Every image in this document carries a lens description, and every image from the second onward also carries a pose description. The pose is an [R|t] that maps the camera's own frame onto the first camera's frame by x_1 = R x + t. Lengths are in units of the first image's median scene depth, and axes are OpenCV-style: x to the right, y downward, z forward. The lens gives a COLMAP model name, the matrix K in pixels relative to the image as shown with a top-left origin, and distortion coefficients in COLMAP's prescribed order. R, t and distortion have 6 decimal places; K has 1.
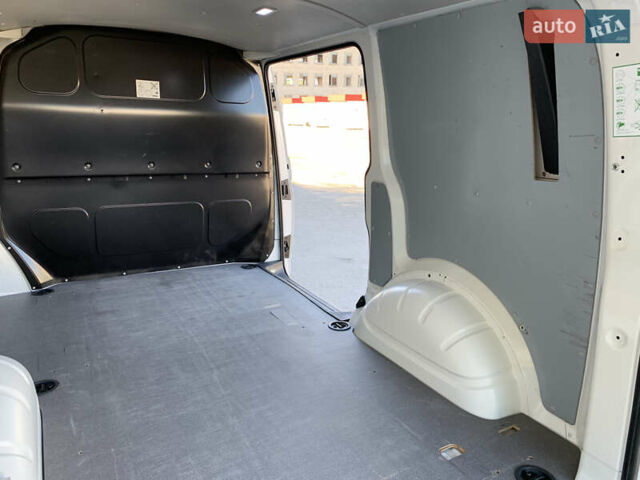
lens RADIAL K [[487.6, 0, 323.1], [0, 487.6, 237.0], [0, 0, 1]] dist [0.025082, -0.023857]
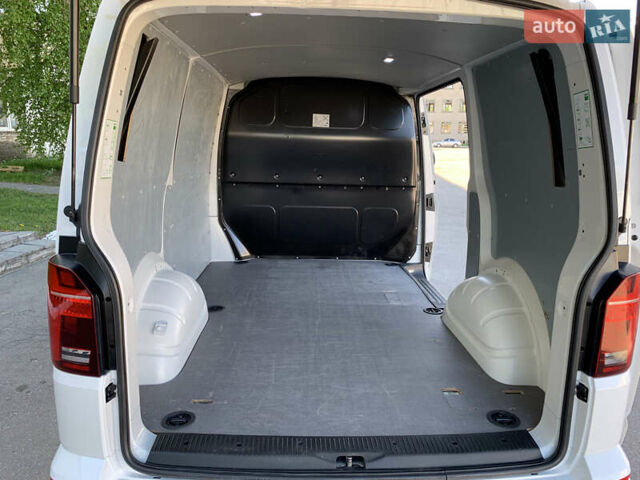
lens RADIAL K [[487.6, 0, 323.1], [0, 487.6, 237.0], [0, 0, 1]] dist [0.025082, -0.023857]
pose [[0.892811, 0.078711, -0.443502, 0.241164], [-0.102913, 0.994216, -0.030724, 0.051776], [0.438518, 0.073073, 0.895747, -0.159442]]
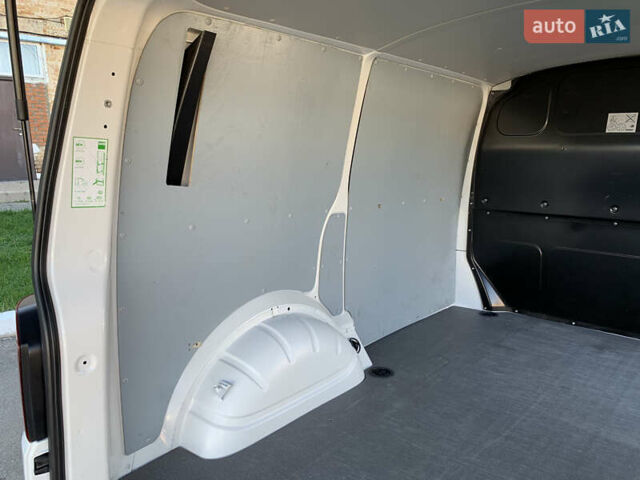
lens RADIAL K [[487.6, 0, 323.1], [0, 487.6, 237.0], [0, 0, 1]] dist [0.025082, -0.023857]
pose [[0.336627, 0.128249, -0.932864, 0.273611], [-0.212181, 0.975534, 0.057549, -0.036750], [0.917421, 0.178563, 0.355603, 0.214756]]
